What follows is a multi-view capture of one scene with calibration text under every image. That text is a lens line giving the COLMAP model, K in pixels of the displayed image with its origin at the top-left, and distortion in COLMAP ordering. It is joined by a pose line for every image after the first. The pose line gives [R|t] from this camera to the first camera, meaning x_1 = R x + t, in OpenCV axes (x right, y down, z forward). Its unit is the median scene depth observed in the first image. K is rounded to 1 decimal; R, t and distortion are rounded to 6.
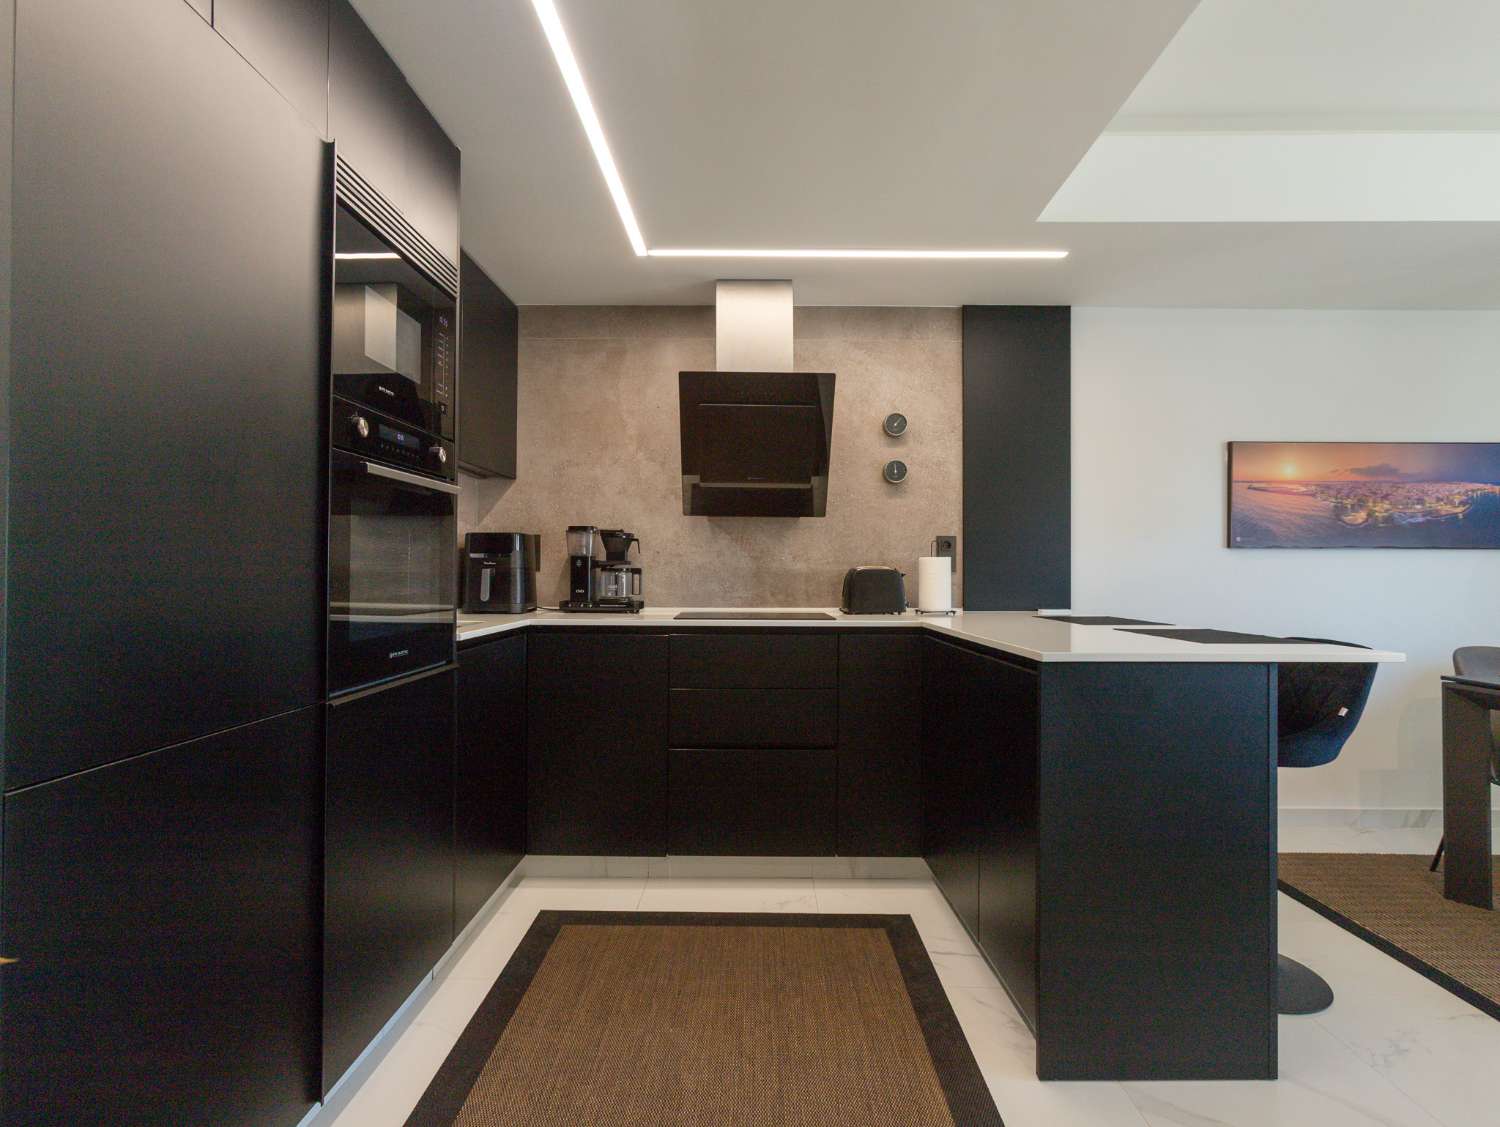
lens RADIAL K [[755.7, 0, 744.7], [0, 755.7, 562.6], [0, 0, 1]] dist [-0.011782, 0.009798]
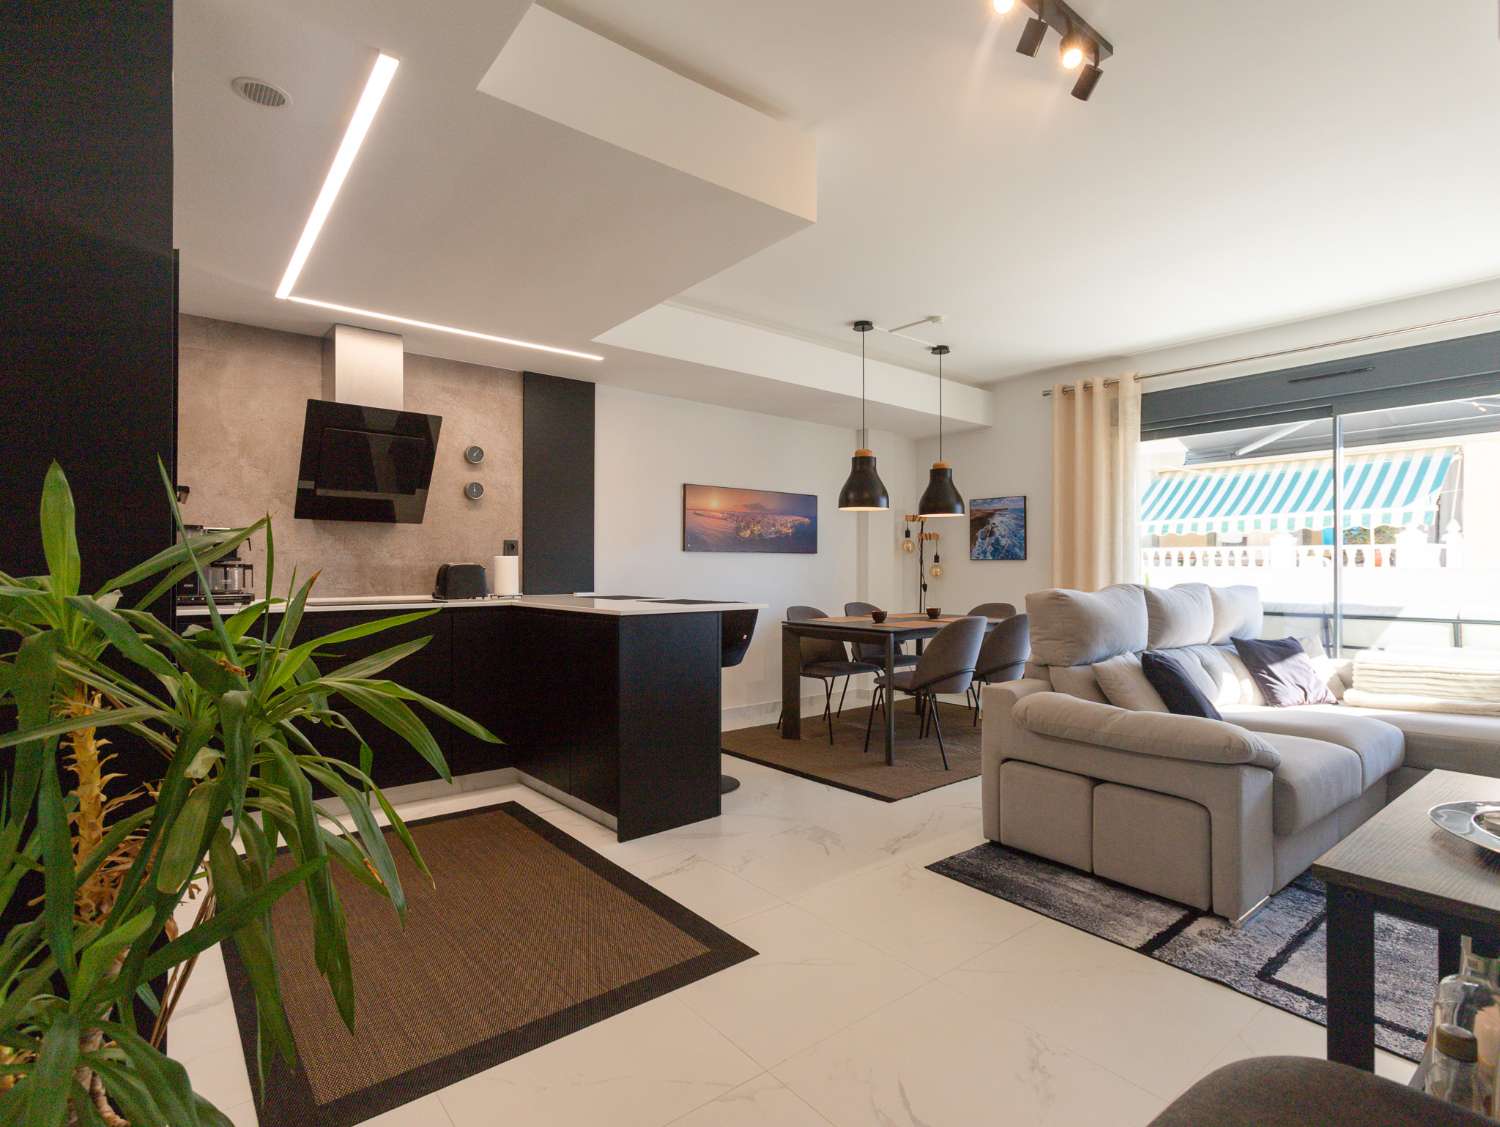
lens RADIAL K [[755.7, 0, 738.5], [0, 755.7, 565.2], [0, 0, 1]] dist [-0.011782, 0.009798]
pose [[0.773047, -0.002555, 0.634344, -0.280066], [-0.001838, 0.999979, 0.006269, 0.000386], [-0.634347, -0.006012, 0.773025, -0.305573]]
